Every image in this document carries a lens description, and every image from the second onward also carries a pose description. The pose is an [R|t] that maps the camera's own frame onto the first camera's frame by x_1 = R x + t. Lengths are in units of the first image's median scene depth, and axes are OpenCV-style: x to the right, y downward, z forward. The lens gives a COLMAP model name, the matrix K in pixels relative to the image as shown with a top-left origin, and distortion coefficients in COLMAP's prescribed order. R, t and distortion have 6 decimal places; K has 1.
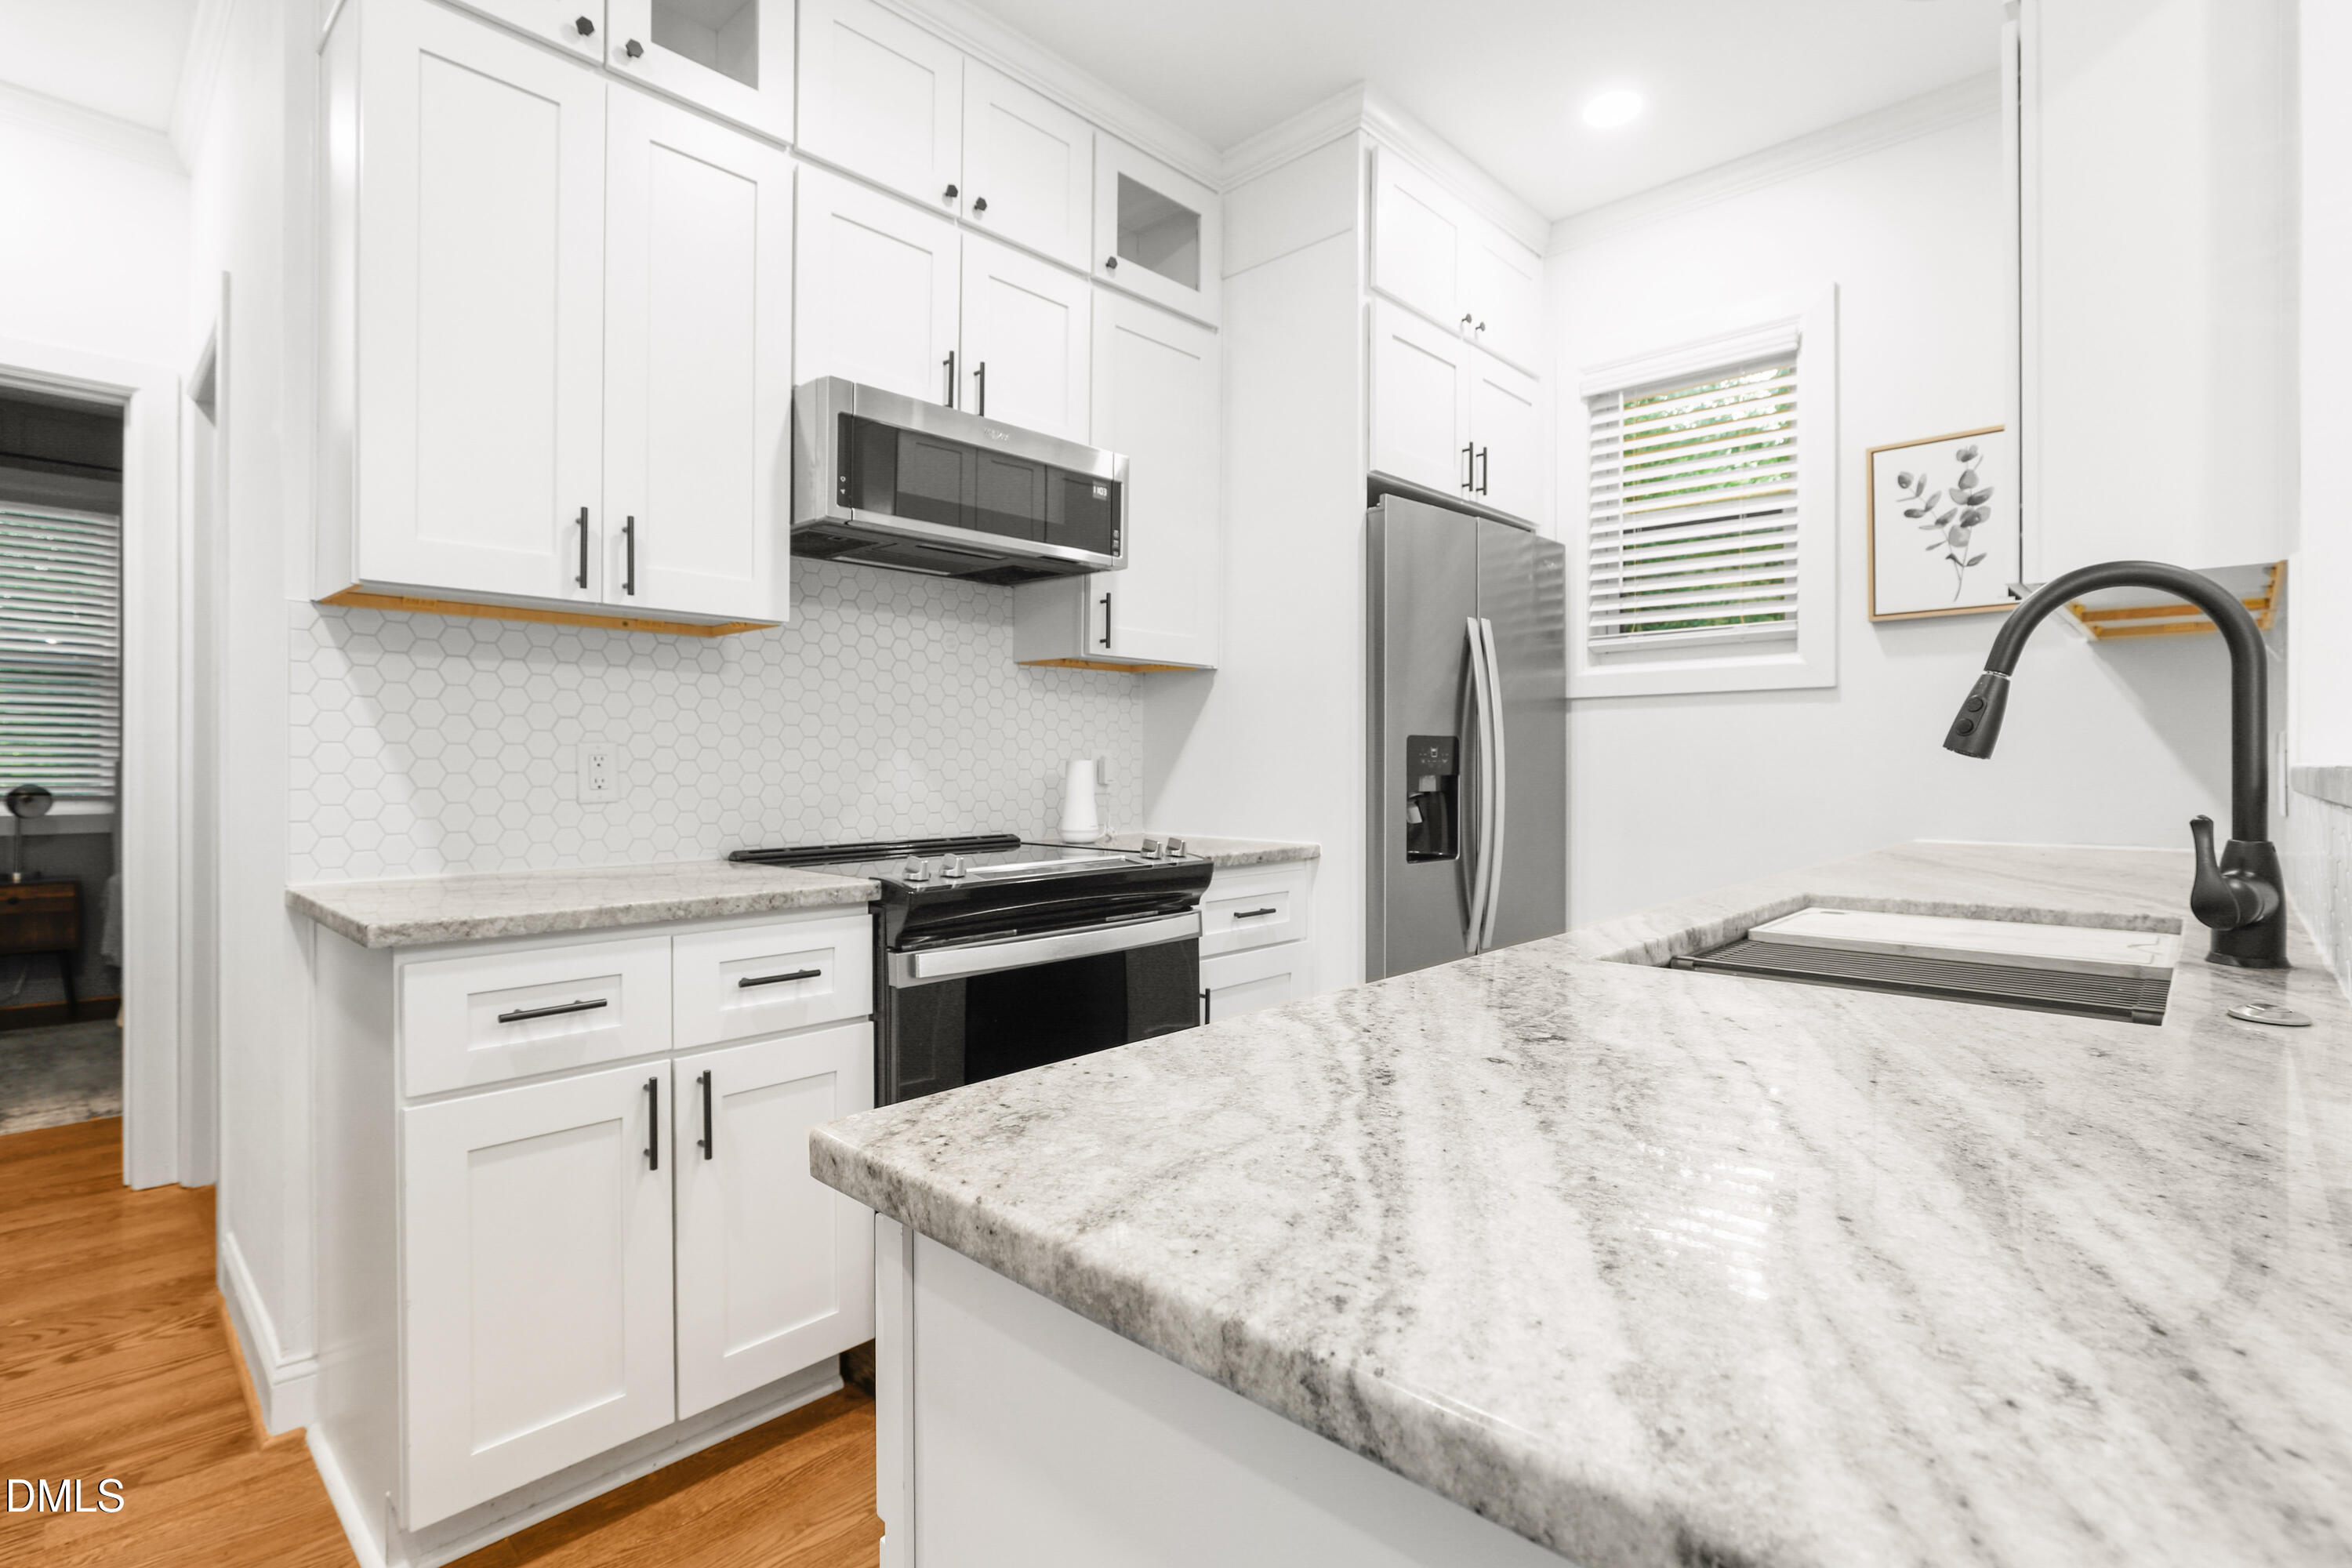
lens RADIAL K [[1133.3, 0, 1185.8], [0, 1133.3, 774.5], [0, 0, 1]] dist [-0.017723, 0.003148]
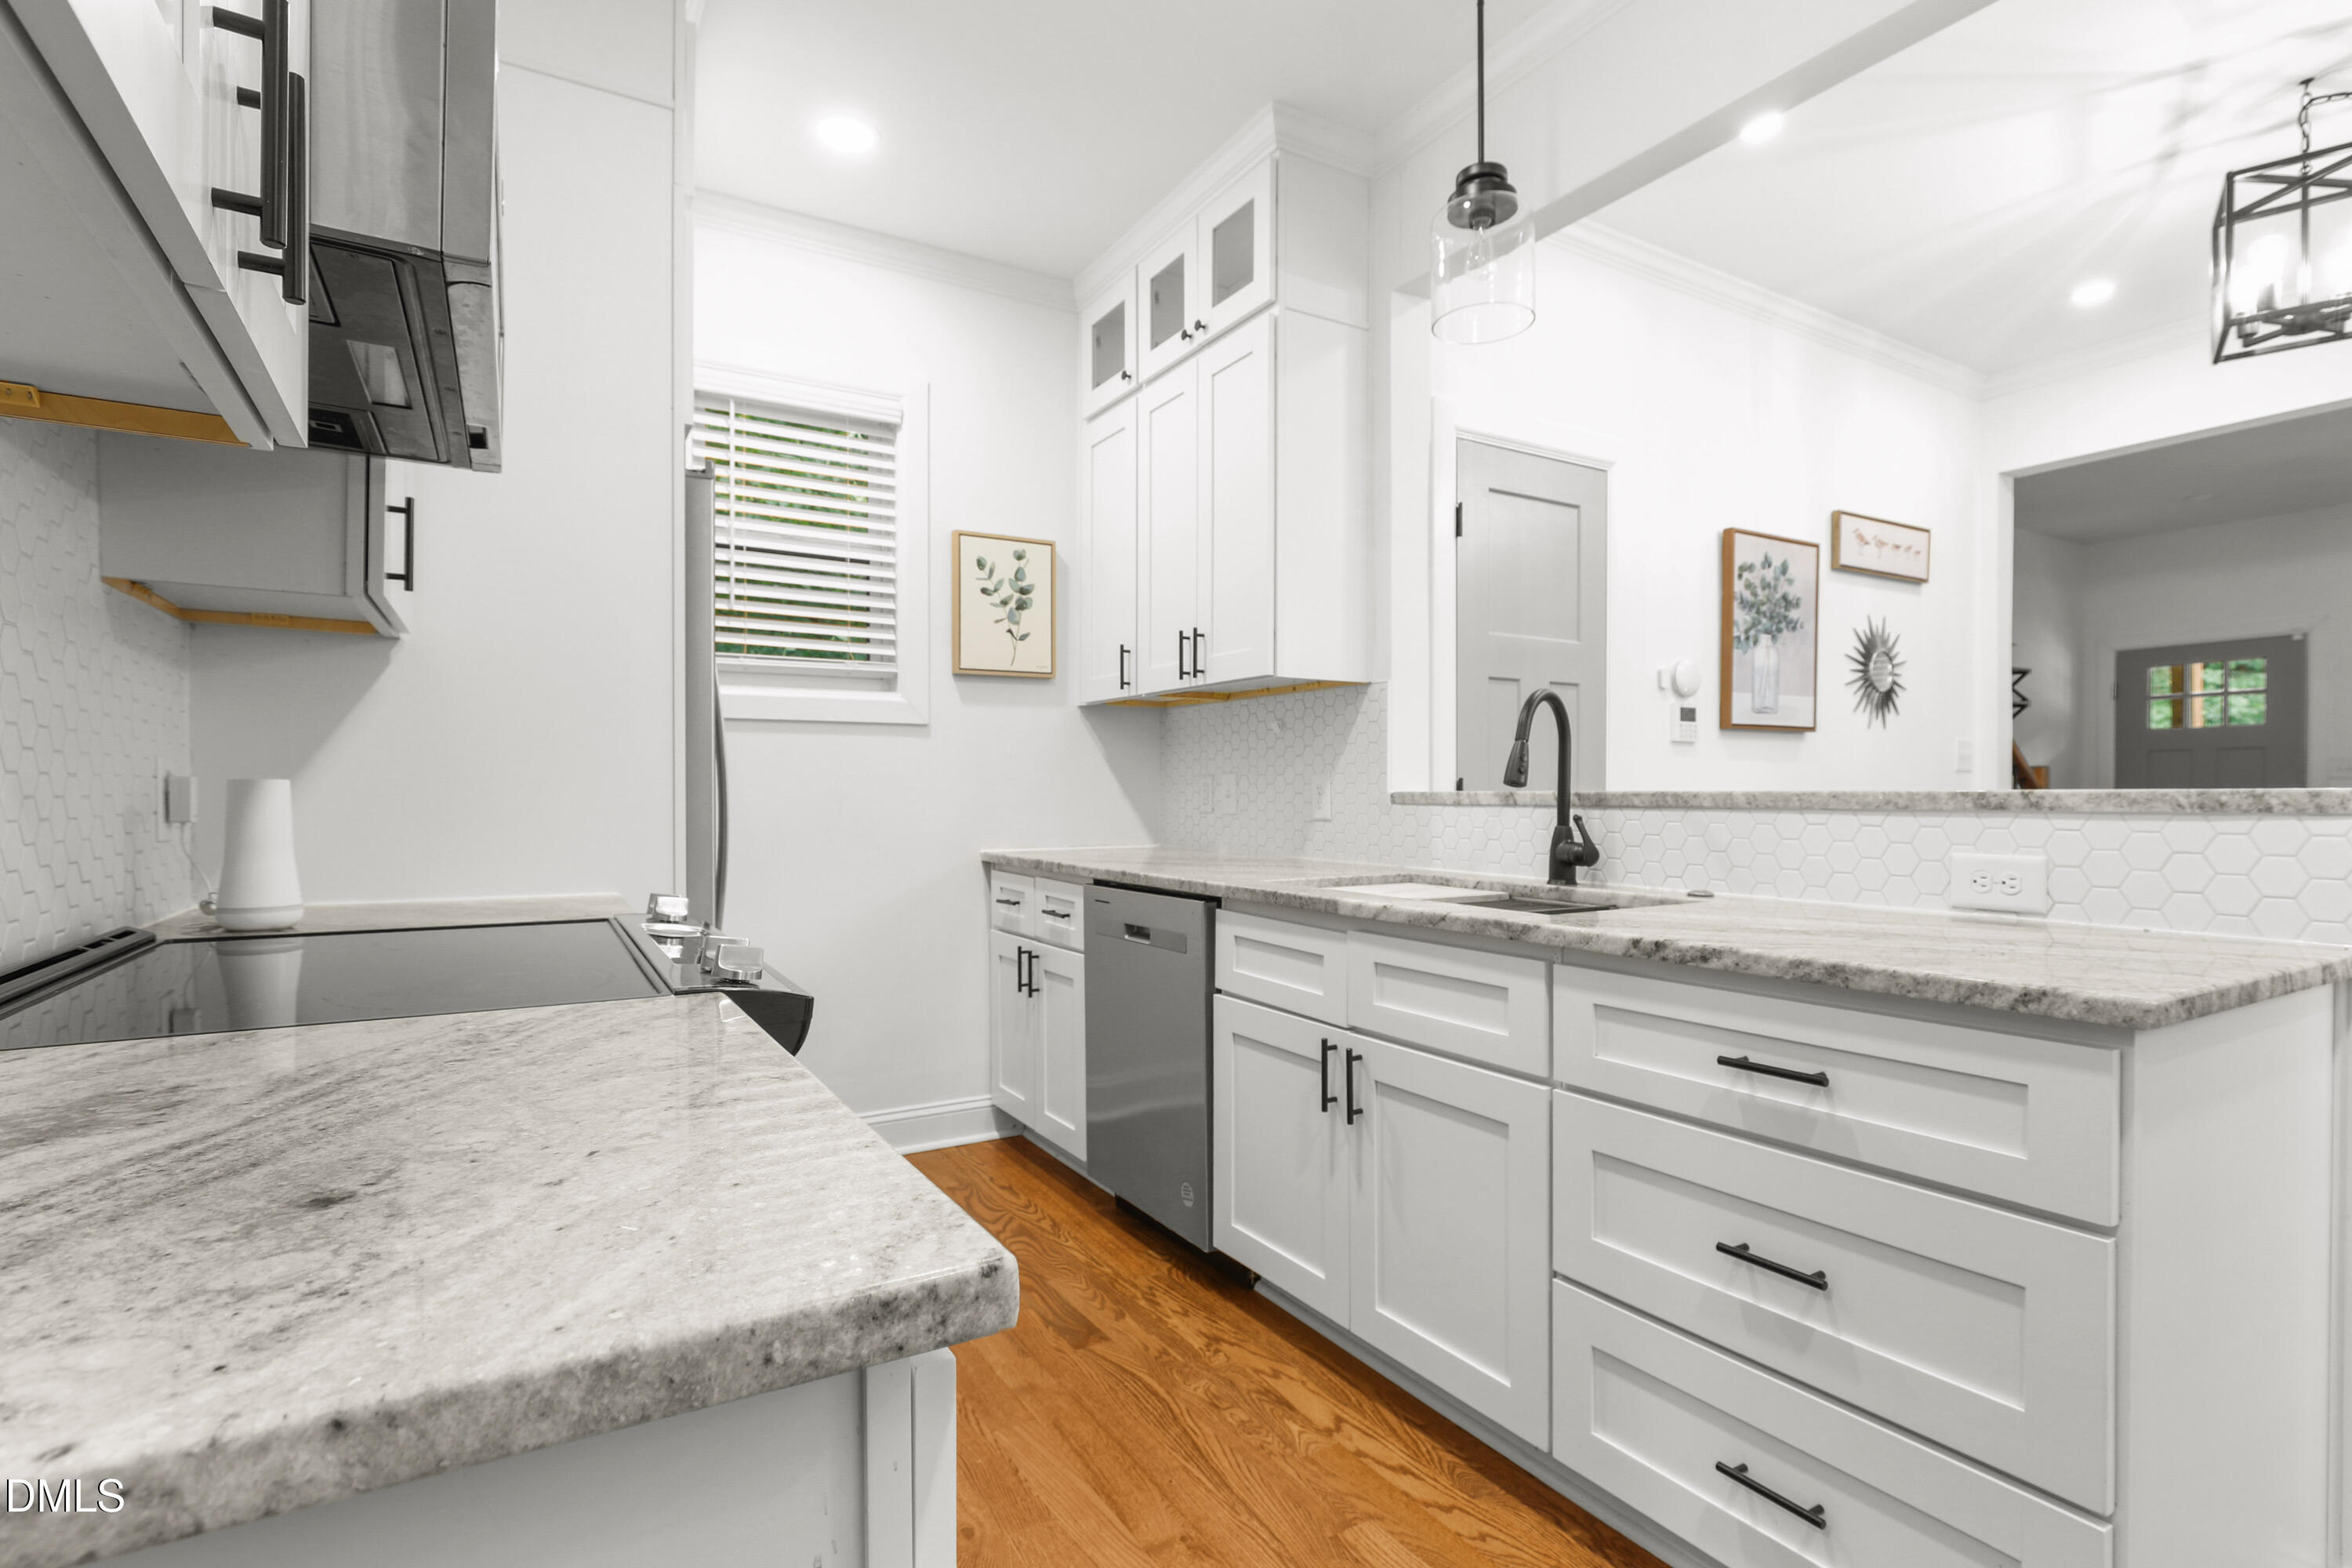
lens RADIAL K [[1133.3, 0, 1178.5], [0, 1133.3, 802.1], [0, 0, 1]] dist [-0.017723, 0.003148]
pose [[0.276299, -0.006449, 0.961050, -0.537506], [0.005072, 0.999973, 0.005252, -0.002808], [-0.961058, 0.003424, 0.276325, 0.469222]]
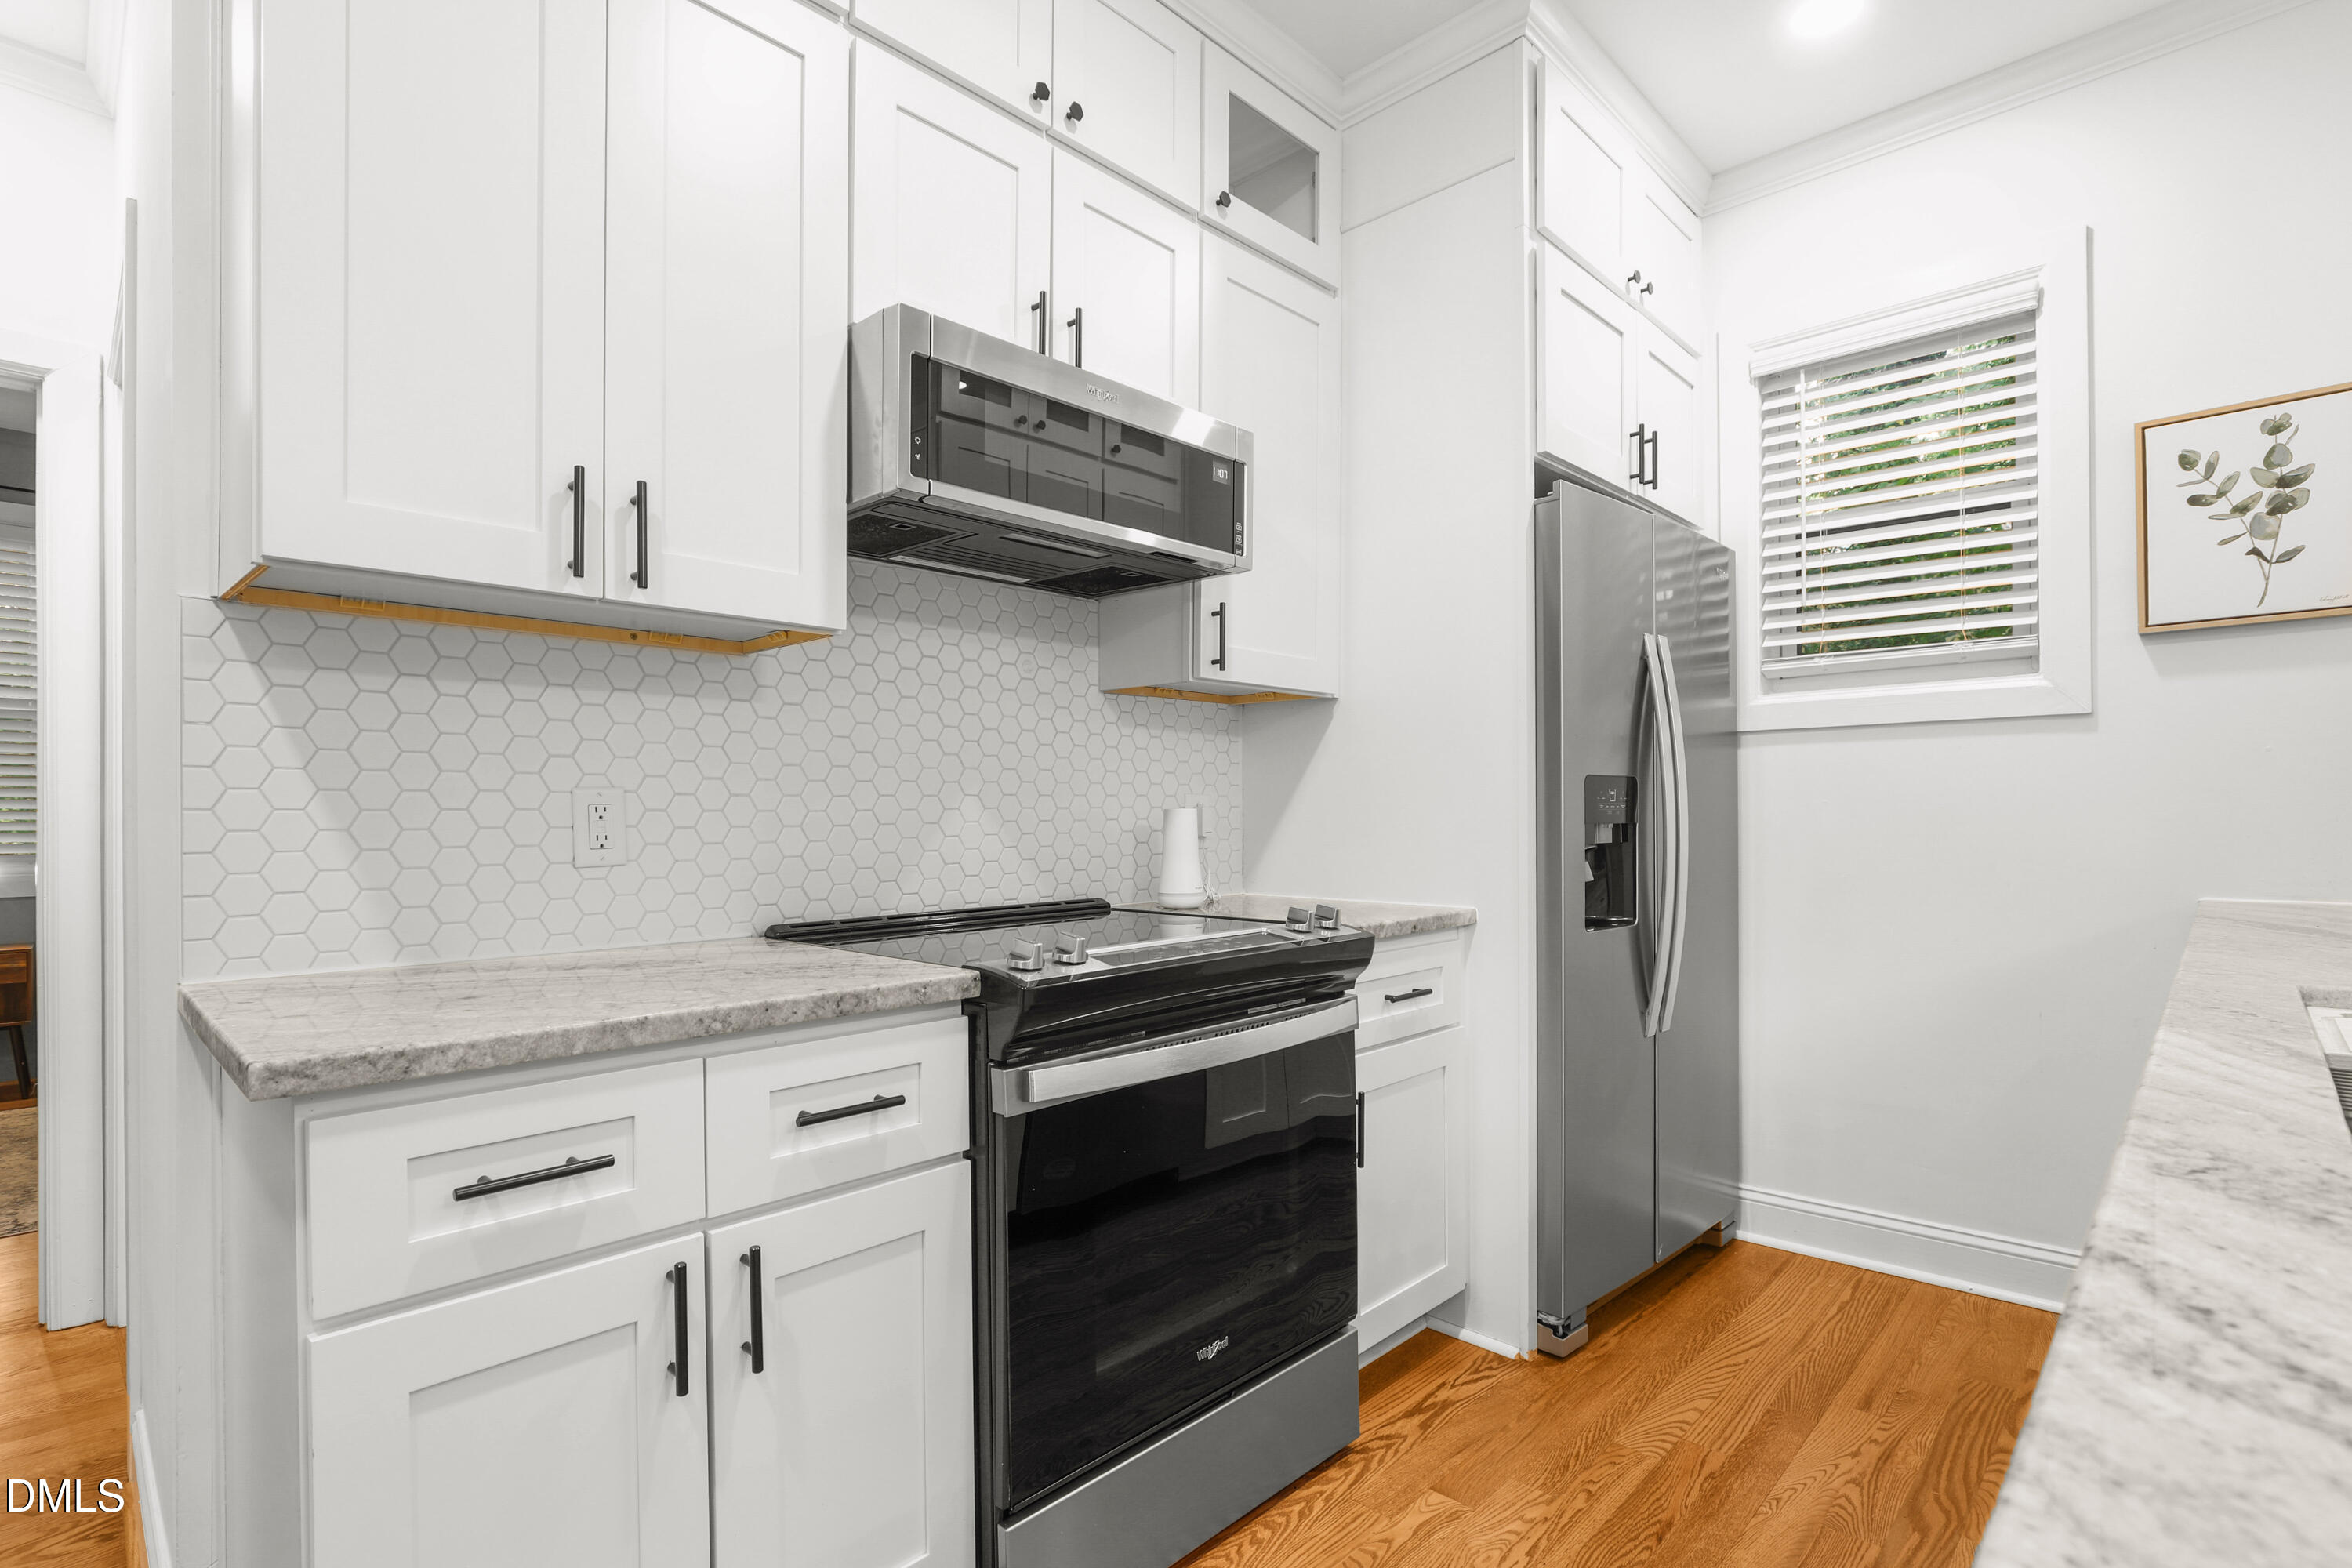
lens RADIAL K [[1133.3, 0, 1176.9], [0, 1133.3, 820.4], [0, 0, 1]] dist [-0.017723, 0.003148]
pose [[0.999942, -0.006202, -0.008840, -0.098013], [0.006177, 0.999977, -0.002904, -0.001344], [0.008858, 0.002849, 0.999957, 0.189869]]
